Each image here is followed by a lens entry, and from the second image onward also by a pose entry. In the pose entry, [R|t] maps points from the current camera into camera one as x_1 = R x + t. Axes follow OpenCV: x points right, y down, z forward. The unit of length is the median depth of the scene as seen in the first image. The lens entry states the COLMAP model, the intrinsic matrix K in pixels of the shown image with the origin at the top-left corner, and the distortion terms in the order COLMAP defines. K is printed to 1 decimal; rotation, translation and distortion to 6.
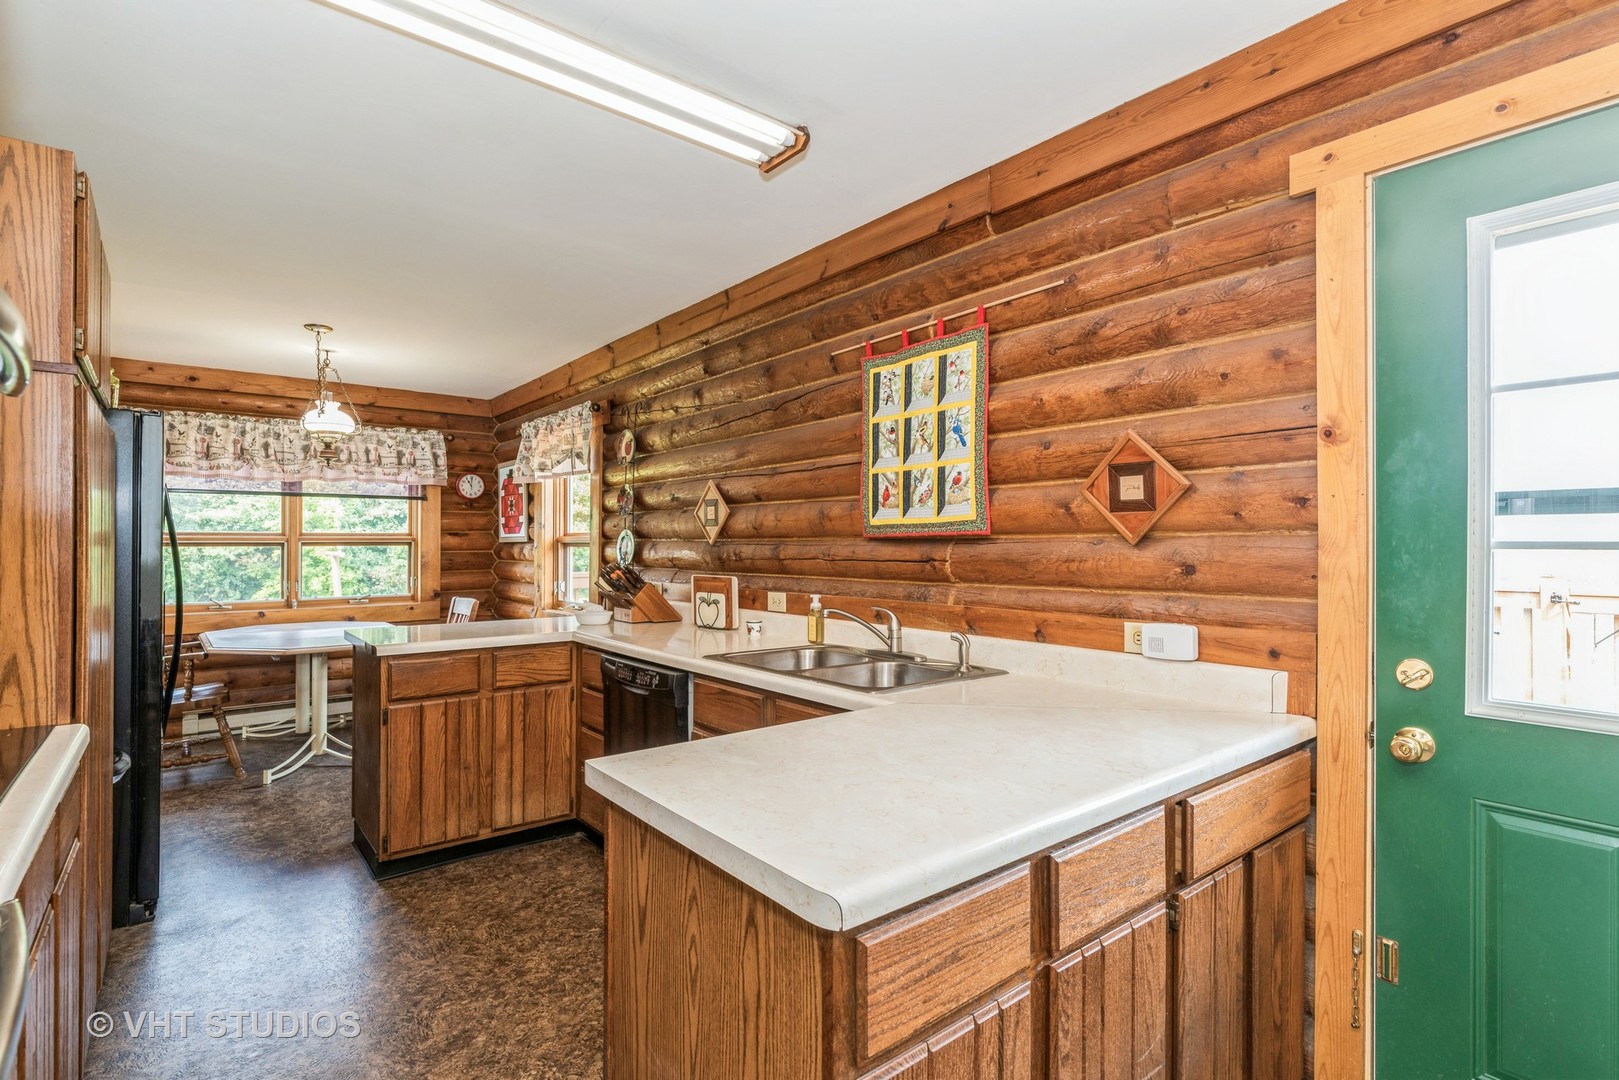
lens RADIAL K [[789.9, 0, 809.7], [0, 789.9, 539.9], [0, 0, 1]] dist [-0.002738, 0.003455]
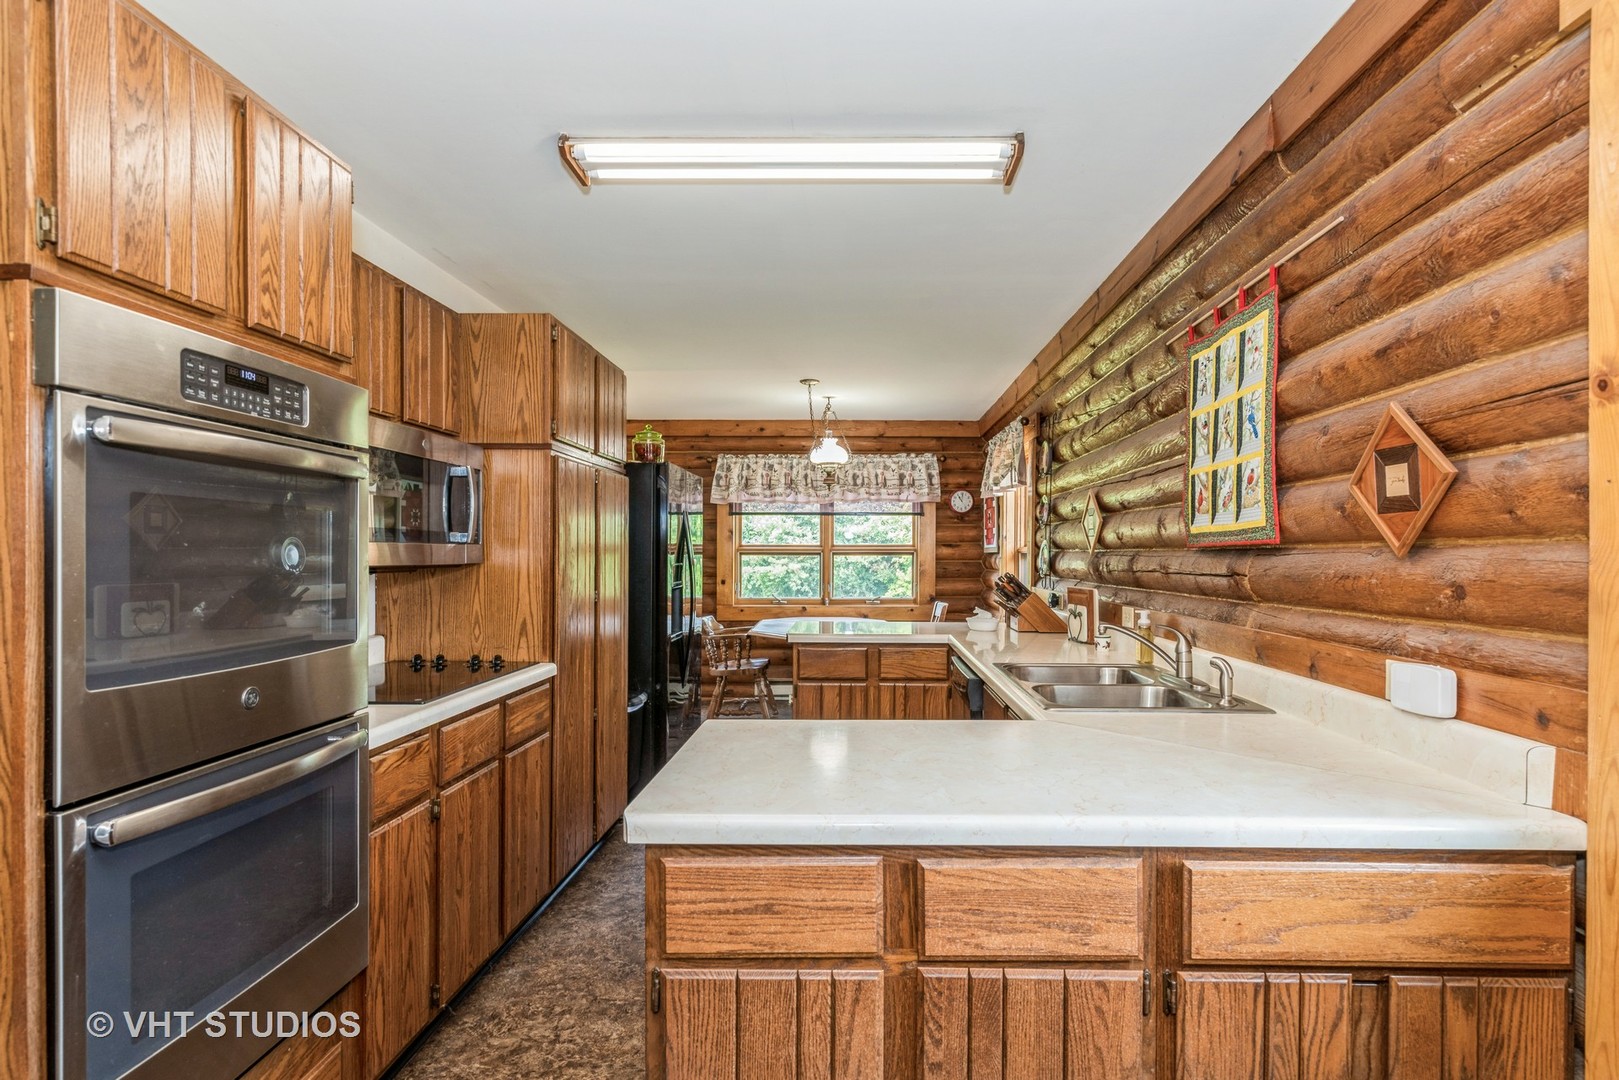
lens RADIAL K [[789.9, 0, 800.5], [0, 789.9, 554.2], [0, 0, 1]] dist [-0.002738, 0.003455]
pose [[0.768884, 0.003740, -0.639378, 0.363326], [-0.001063, 0.999989, 0.004572, 0.000793], [0.639388, -0.002836, 0.768879, 0.053020]]
